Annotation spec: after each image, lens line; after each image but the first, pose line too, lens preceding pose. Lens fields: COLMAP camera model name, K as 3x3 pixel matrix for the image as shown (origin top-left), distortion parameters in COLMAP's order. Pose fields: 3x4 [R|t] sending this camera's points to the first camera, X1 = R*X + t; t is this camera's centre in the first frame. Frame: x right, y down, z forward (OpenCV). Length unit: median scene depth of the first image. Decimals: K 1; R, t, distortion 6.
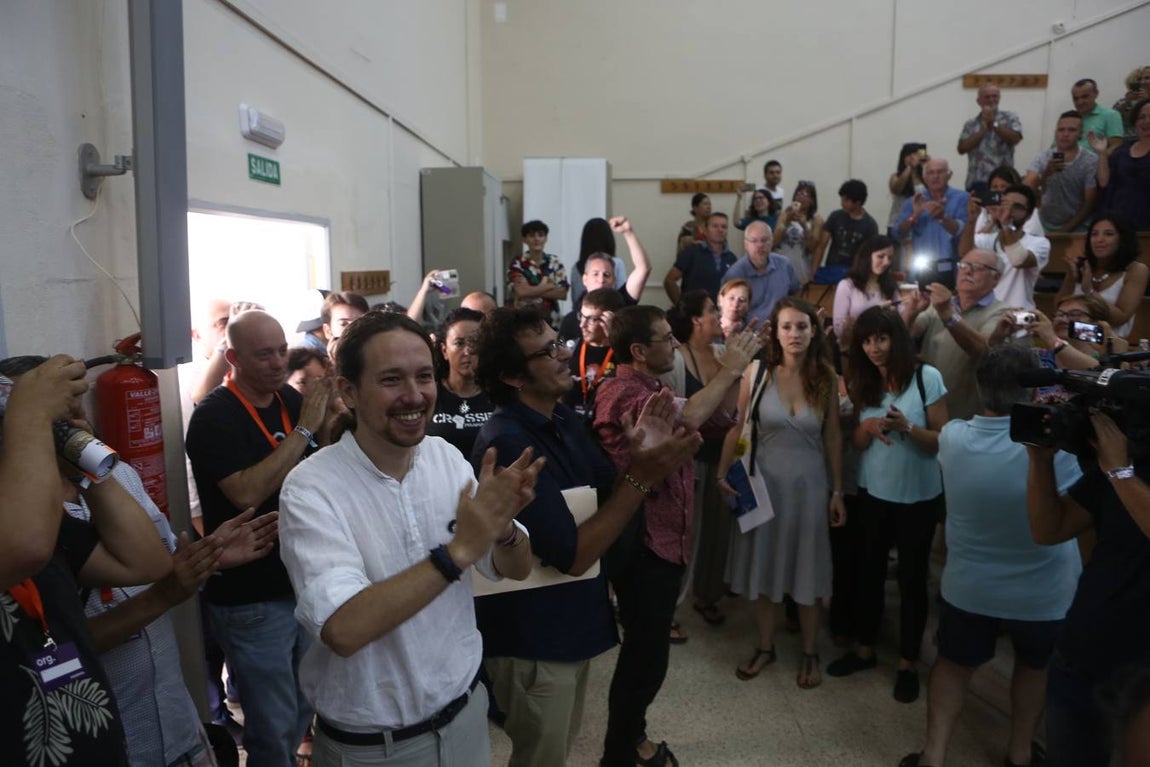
lens RADIAL K [[940.9, 0, 567.4], [0, 940.9, 380.0], [0, 0, 1]] dist [-0.007595, 0.003138]
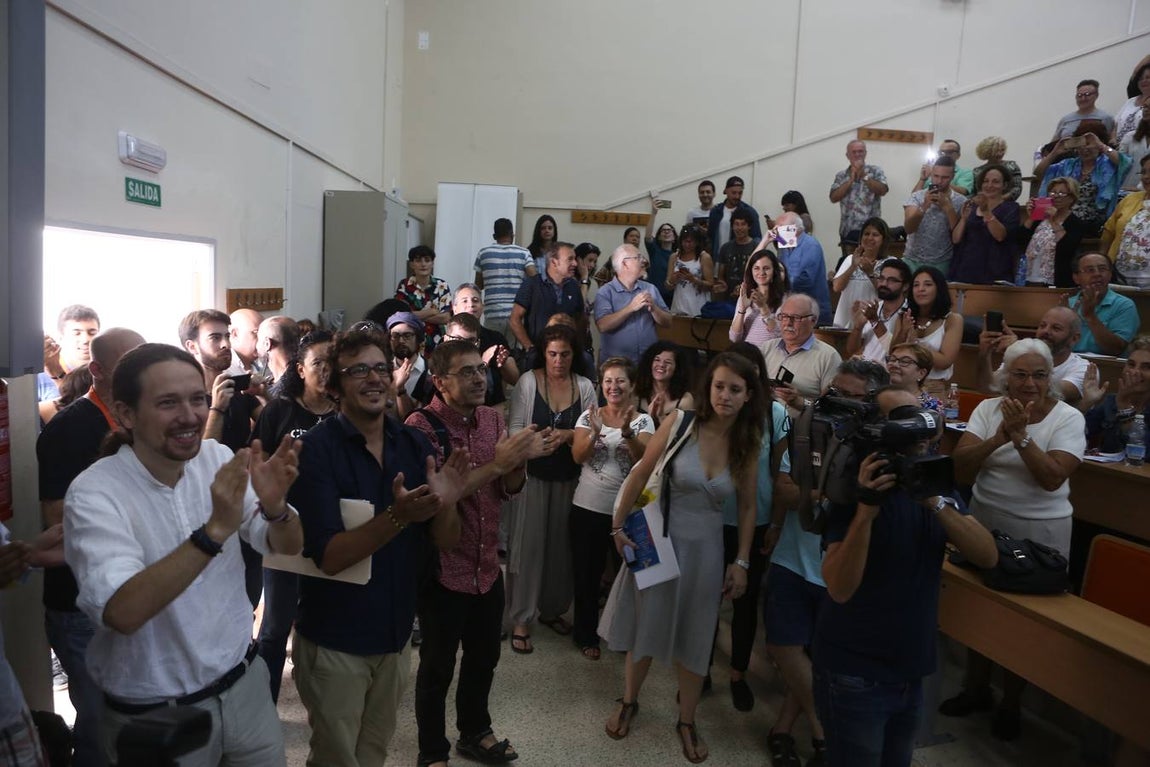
lens RADIAL K [[940.9, 0, 567.4], [0, 940.9, 380.0], [0, 0, 1]] dist [-0.007595, 0.003138]
pose [[0.997106, 0.041241, 0.063872, 0.098820], [-0.040008, 0.998990, -0.020456, -0.009643], [-0.064651, 0.017841, 0.997748, -0.088160]]
